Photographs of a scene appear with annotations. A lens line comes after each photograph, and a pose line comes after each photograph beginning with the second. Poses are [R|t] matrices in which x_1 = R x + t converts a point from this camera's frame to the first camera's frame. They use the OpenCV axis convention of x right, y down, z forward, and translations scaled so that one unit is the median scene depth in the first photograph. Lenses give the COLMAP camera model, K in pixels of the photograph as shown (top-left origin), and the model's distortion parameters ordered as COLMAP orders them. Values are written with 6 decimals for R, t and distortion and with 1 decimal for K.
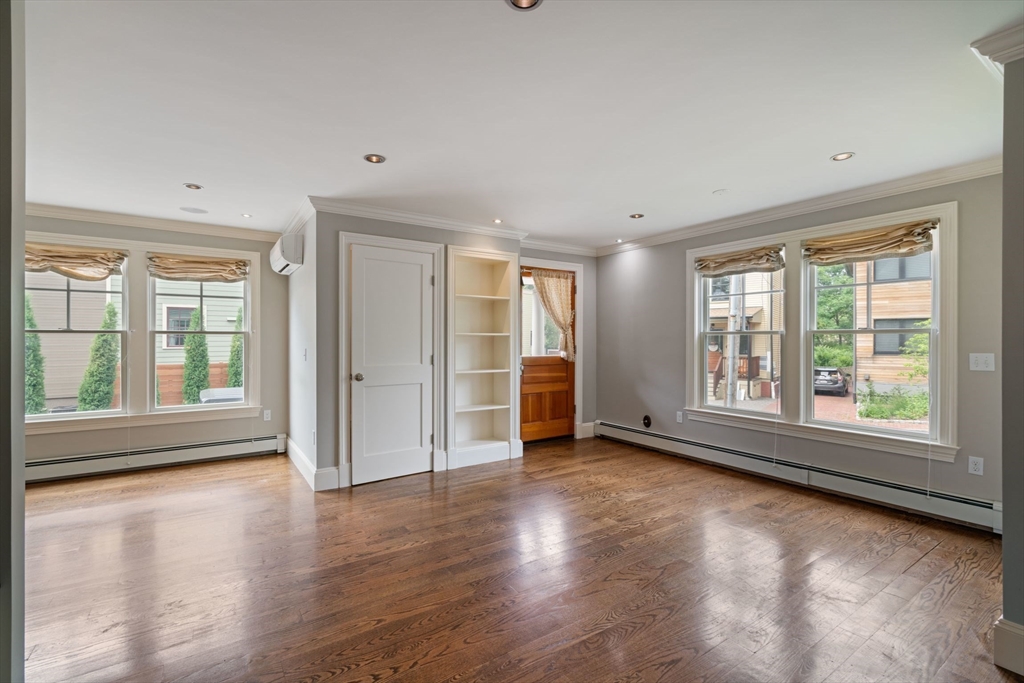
lens RADIAL K [[460.0, 0, 508.8], [0, 460.0, 340.5], [0, 0, 1]] dist [-0.003234, -0.000254]
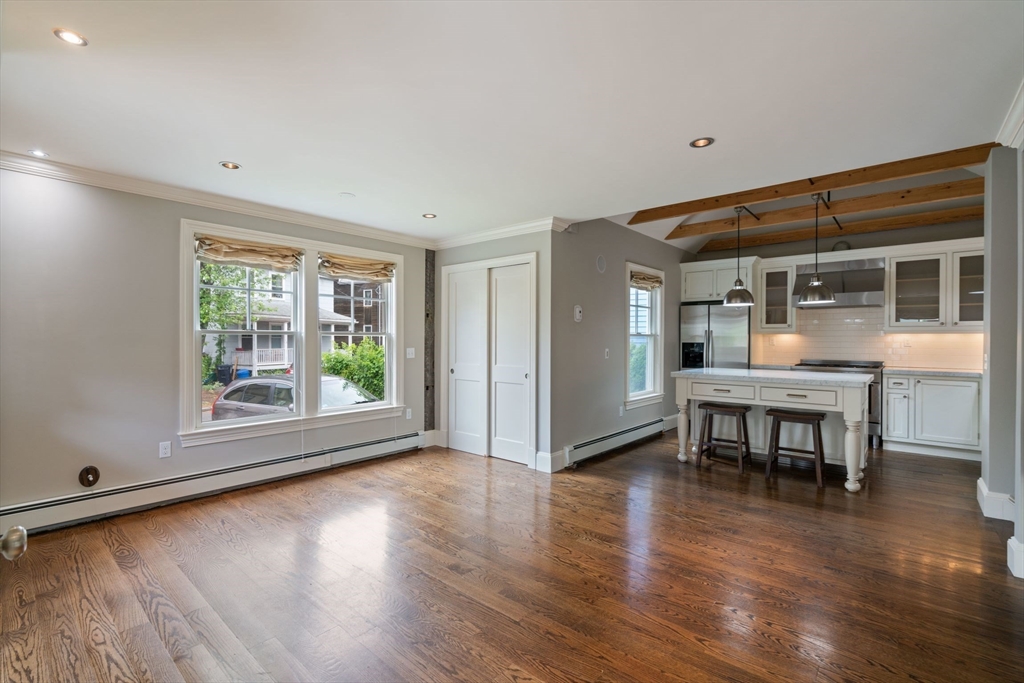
lens RADIAL K [[460.0, 0, 508.8], [0, 460.0, 340.5], [0, 0, 1]] dist [-0.003234, -0.000254]
pose [[-0.265817, -0.004847, 0.964011, -0.597931], [-0.000549, 0.999988, 0.004876, -0.006668], [-0.964023, 0.000767, -0.265816, 0.897881]]
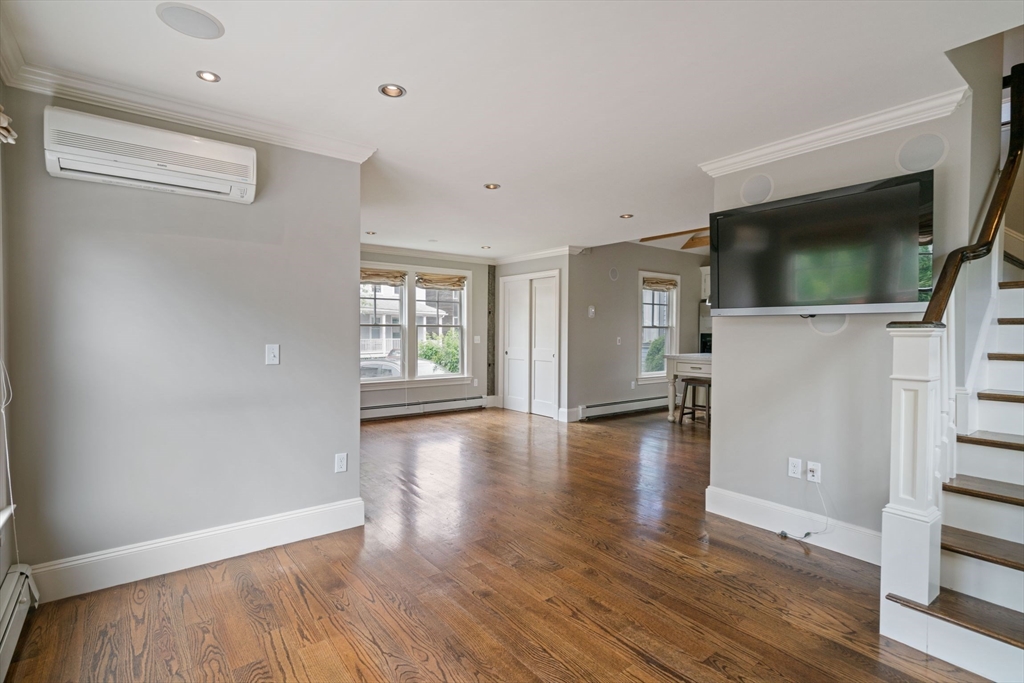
lens RADIAL K [[495.8, 0, 512.0], [0, 495.8, 341.5], [0, 0, 1]] dist [-0.001019, -0.000123]
pose [[-0.076635, -0.024099, 0.996768, -1.306503], [-0.002874, 0.999709, 0.023949, -0.005116], [-0.997055, -0.001030, -0.076682, 0.827506]]
